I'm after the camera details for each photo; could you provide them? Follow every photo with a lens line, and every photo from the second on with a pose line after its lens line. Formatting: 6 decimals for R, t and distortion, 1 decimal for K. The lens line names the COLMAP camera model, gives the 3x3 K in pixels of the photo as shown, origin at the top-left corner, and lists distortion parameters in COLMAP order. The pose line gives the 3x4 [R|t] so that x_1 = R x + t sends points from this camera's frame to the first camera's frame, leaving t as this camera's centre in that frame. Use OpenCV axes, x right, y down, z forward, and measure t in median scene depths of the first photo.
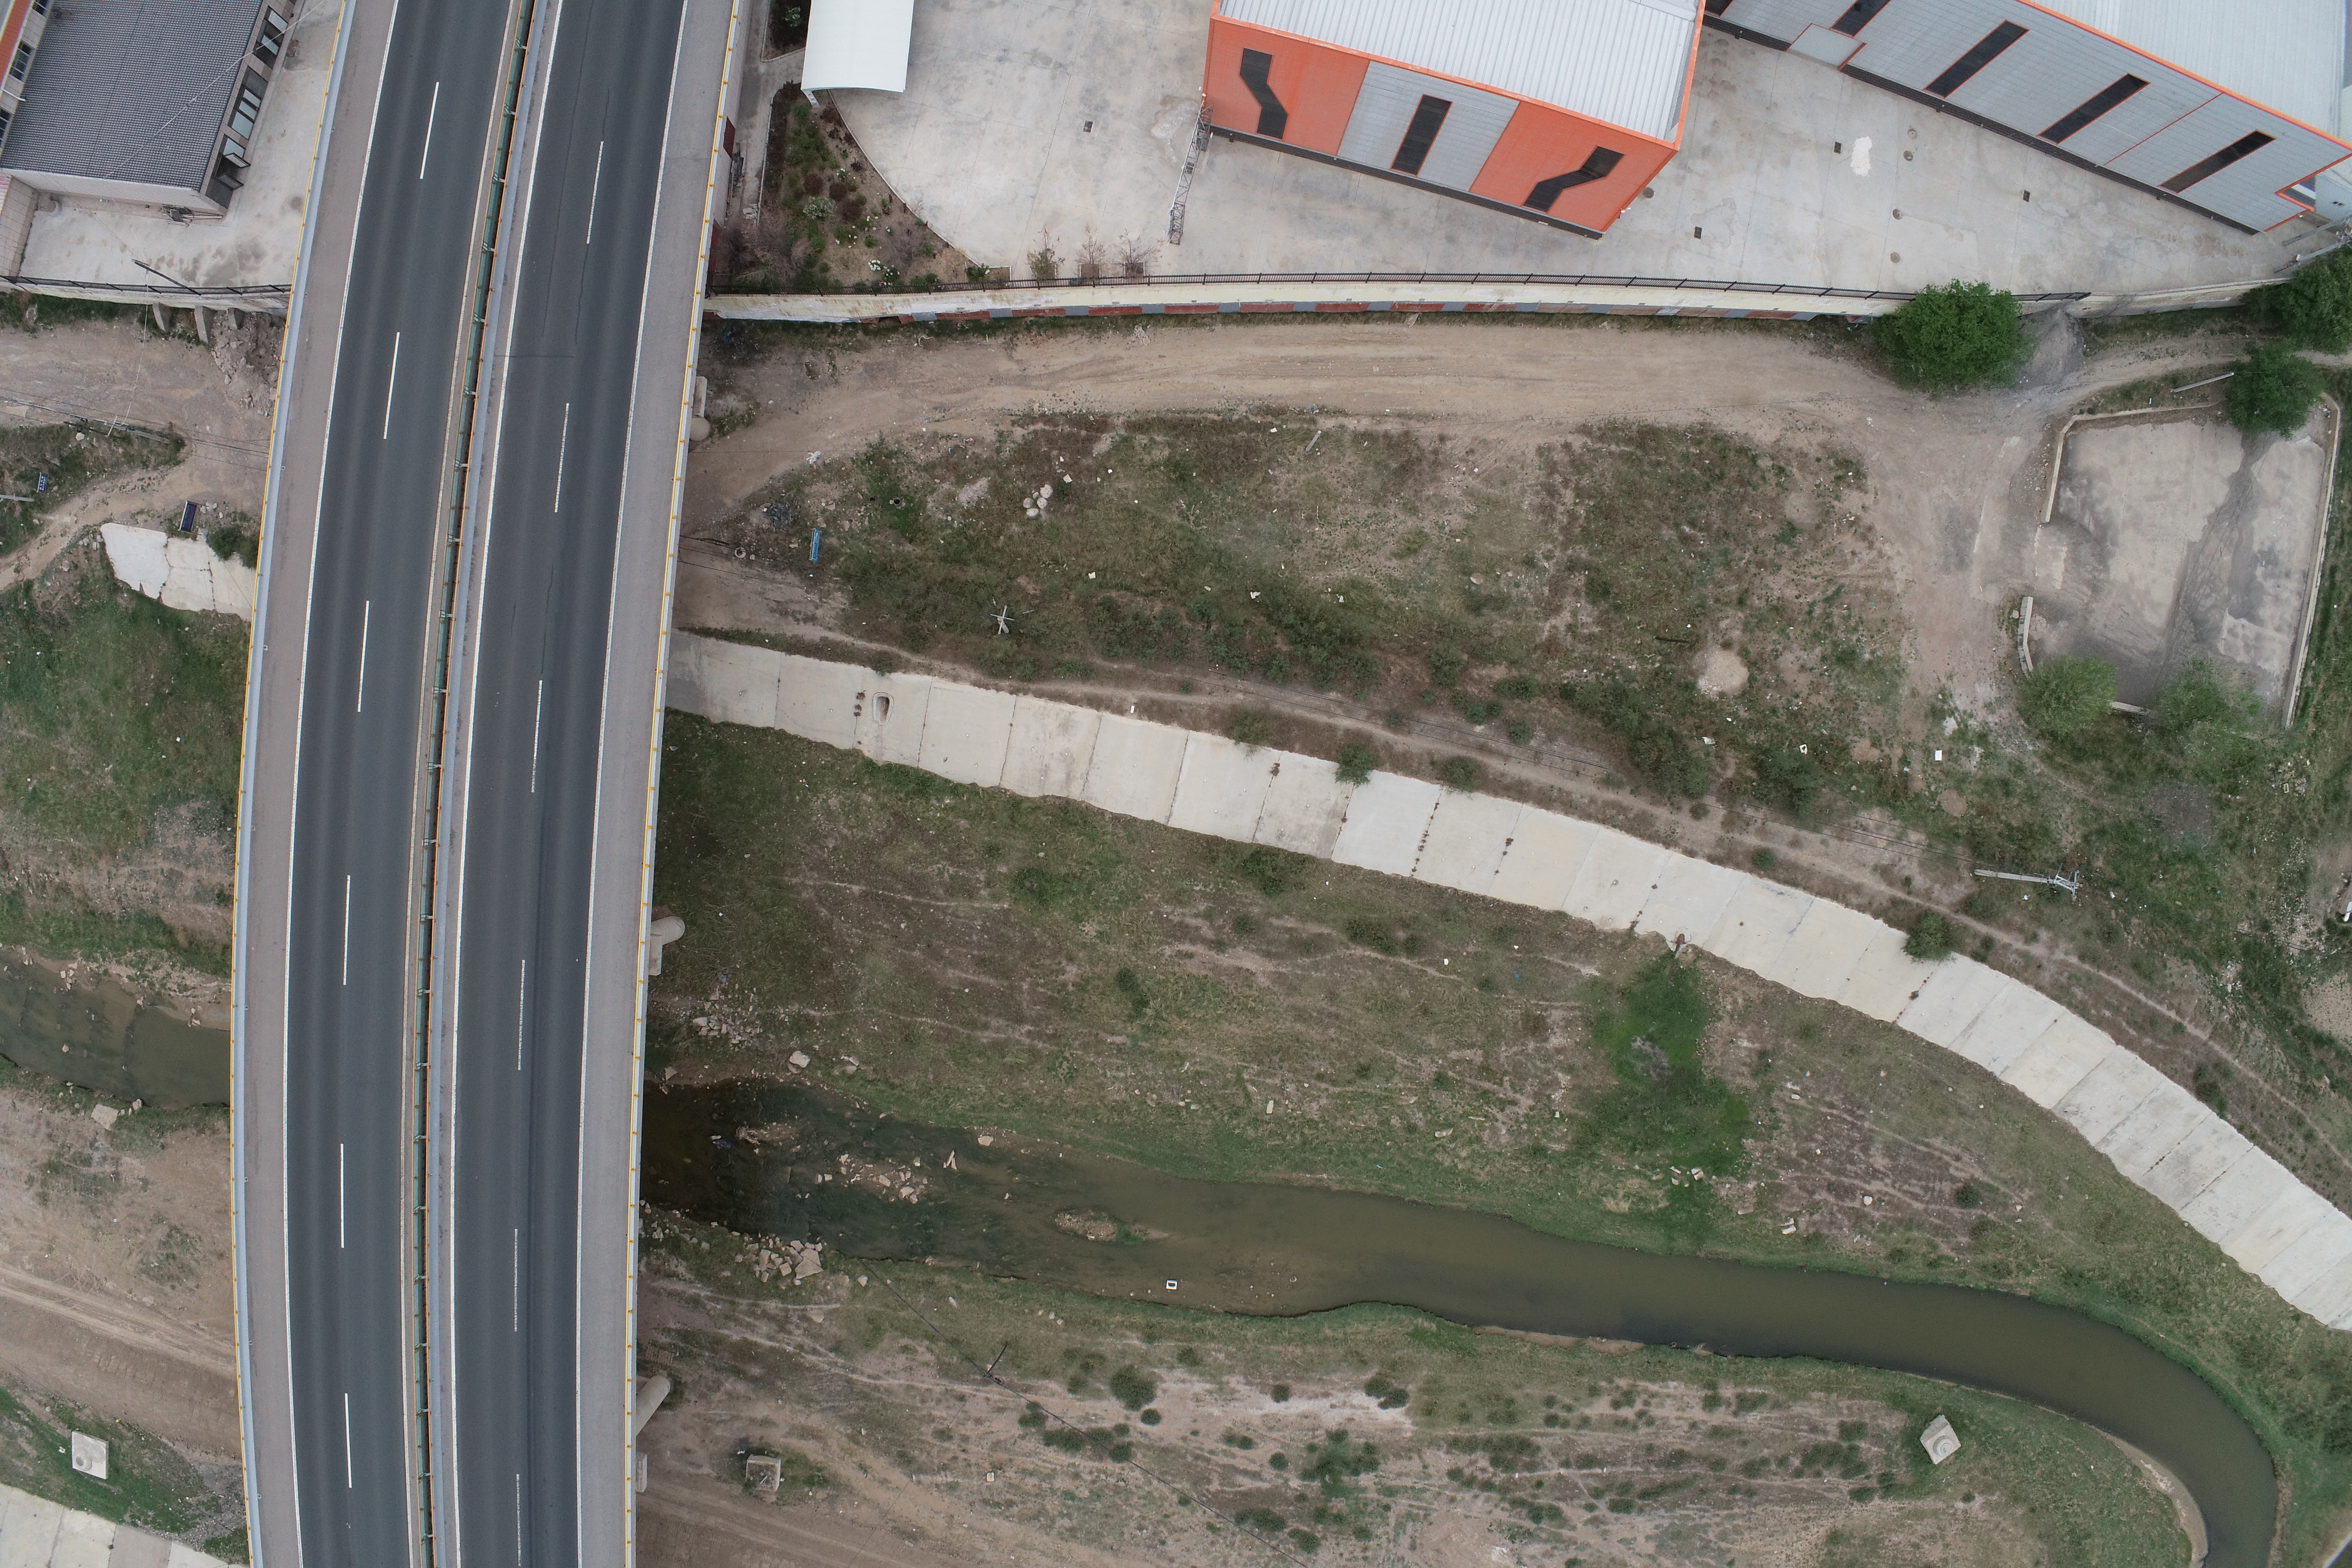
lens RADIAL K [[1618.1, 0, 1174.2], [0, 1618.1, 785.4], [0, 0, 1]] dist [-0.249296, 0.074698]
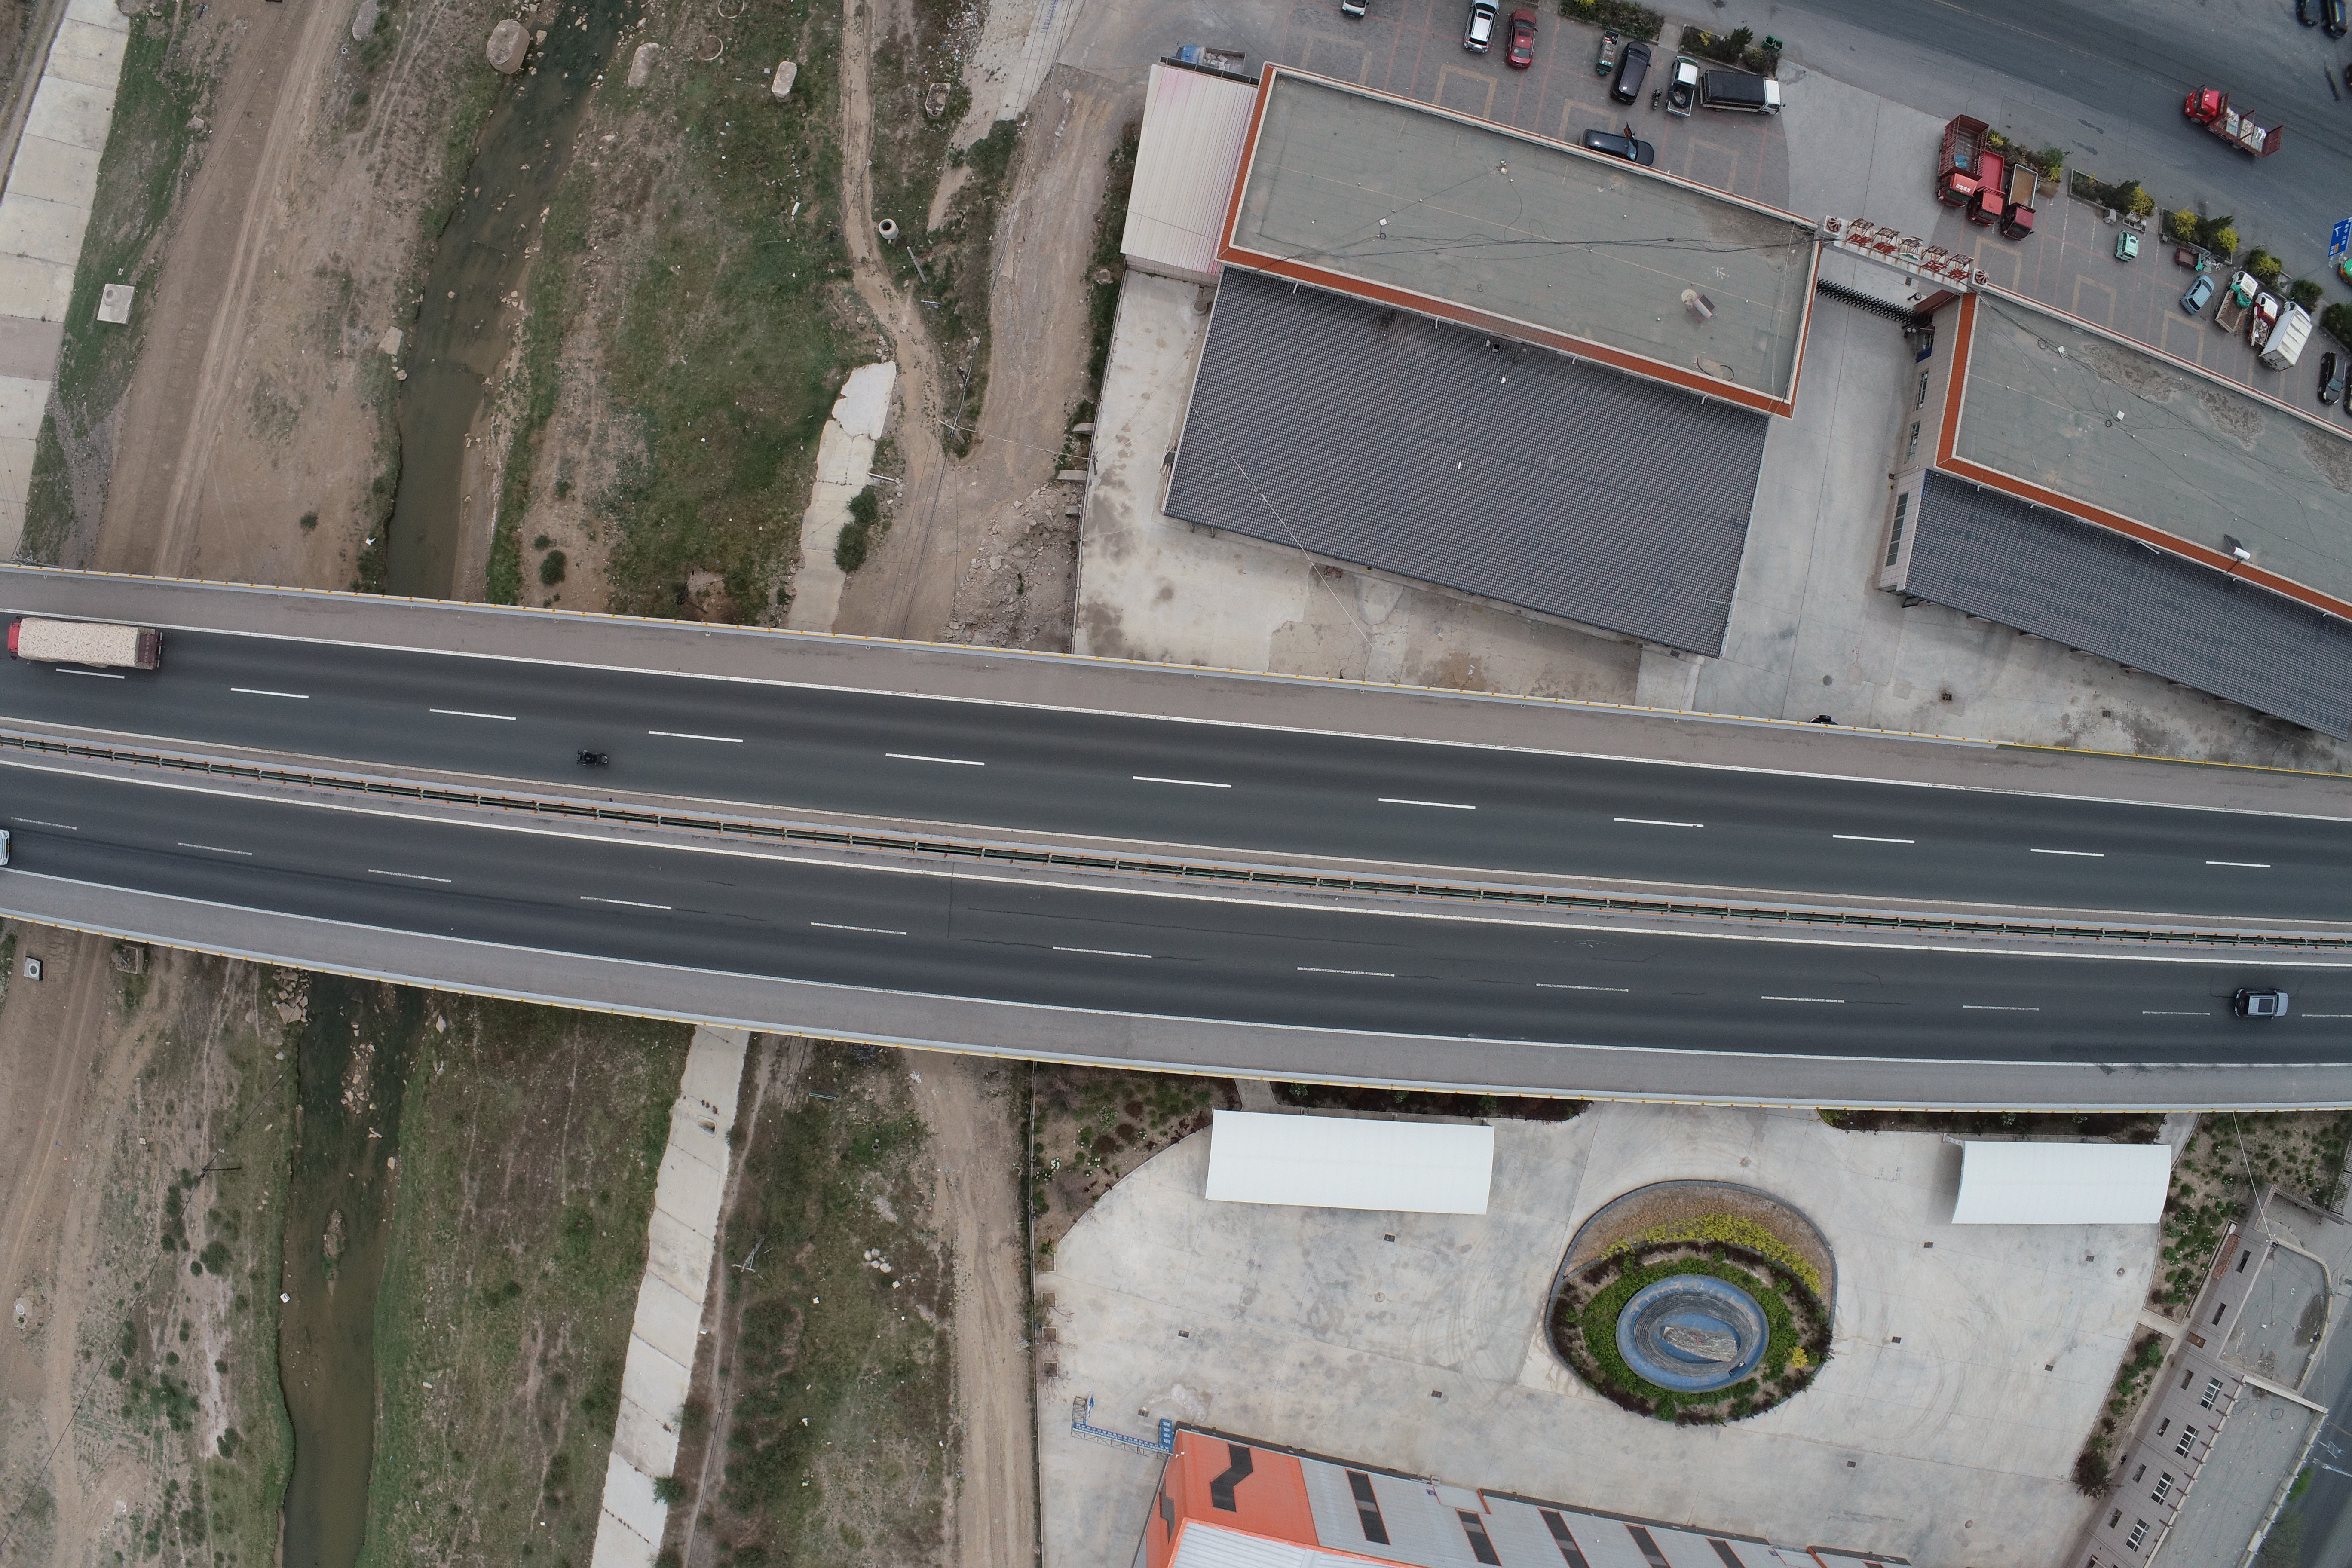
lens RADIAL K [[1618.1, 0, 1147.9], [0, 1618.1, 790.8], [0, 0, 1]] dist [-0.249296, 0.074698]
pose [[-0.021713, 0.999713, 0.010156, -0.441445], [-0.999761, -0.021687, -0.002716, -0.360475], [-0.002495, -0.010212, 0.999945, -0.160450]]
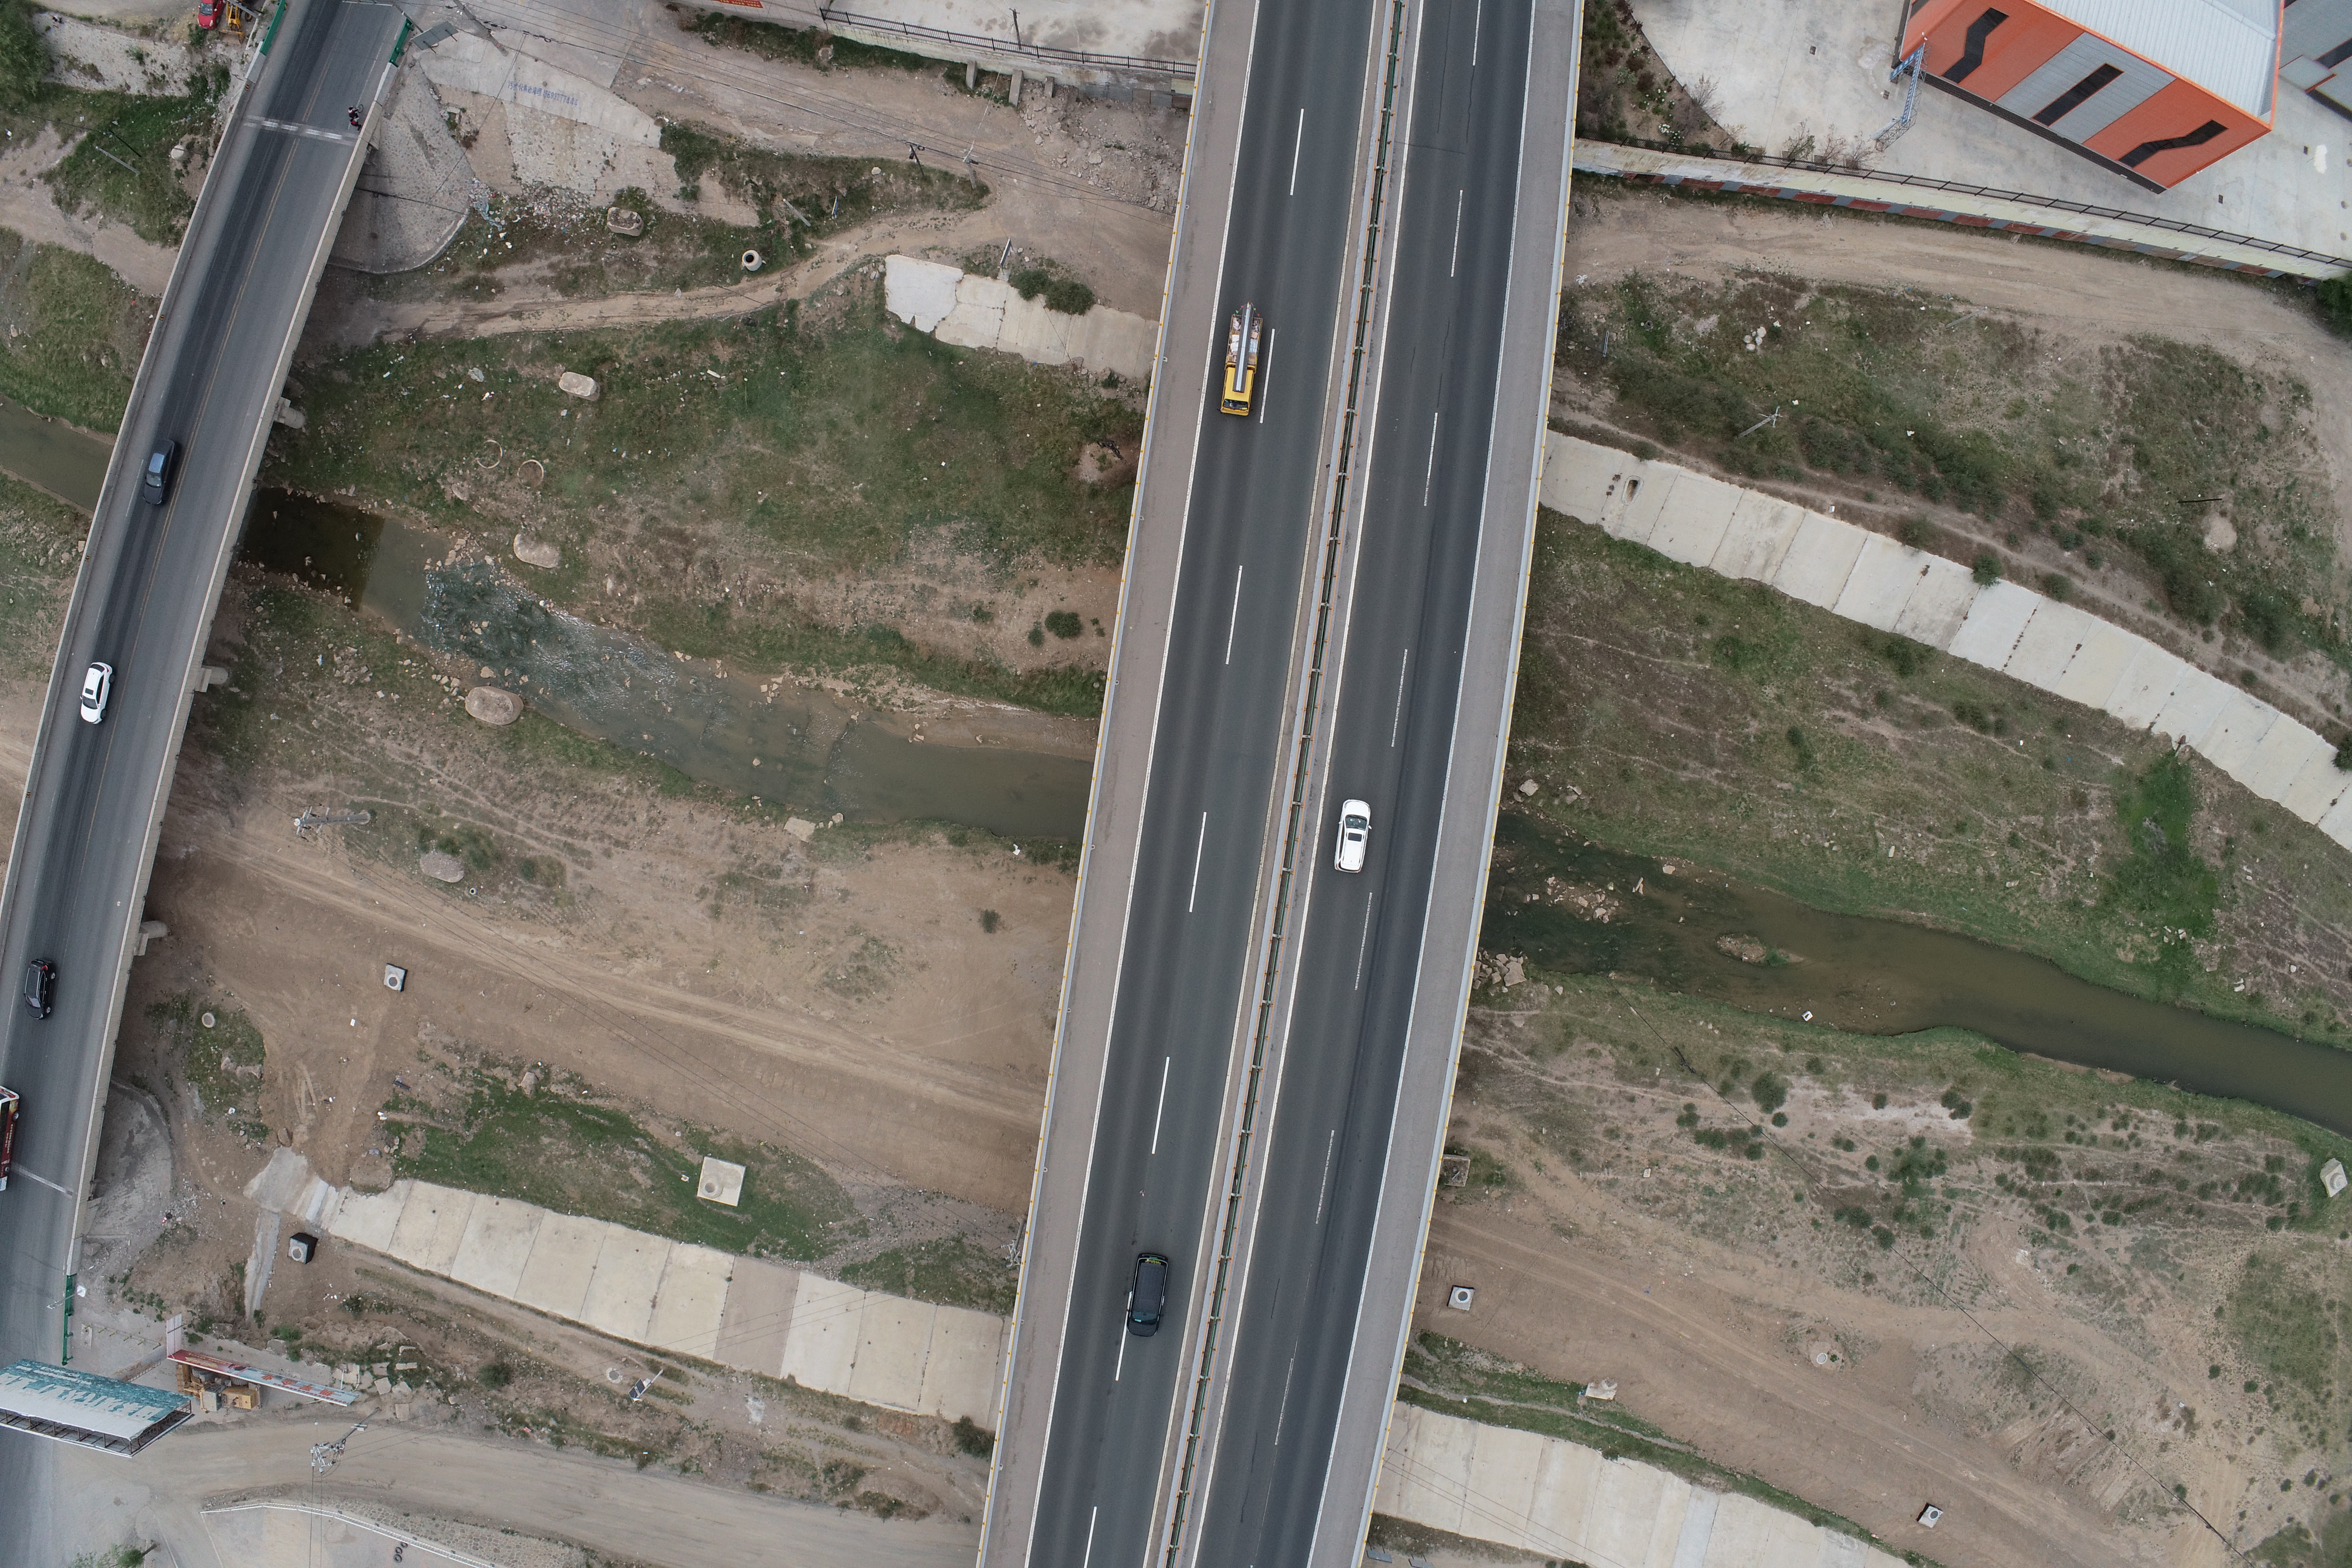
lens RADIAL K [[1618.1, 0, 1178.7], [0, 1618.1, 785.6], [0, 0, 1]] dist [-0.249296, 0.074698]
pose [[0.997704, 0.063111, 0.024559, -0.524433], [-0.062642, 0.997847, -0.019413, 0.212091], [-0.025731, 0.017830, 0.999510, -0.156309]]
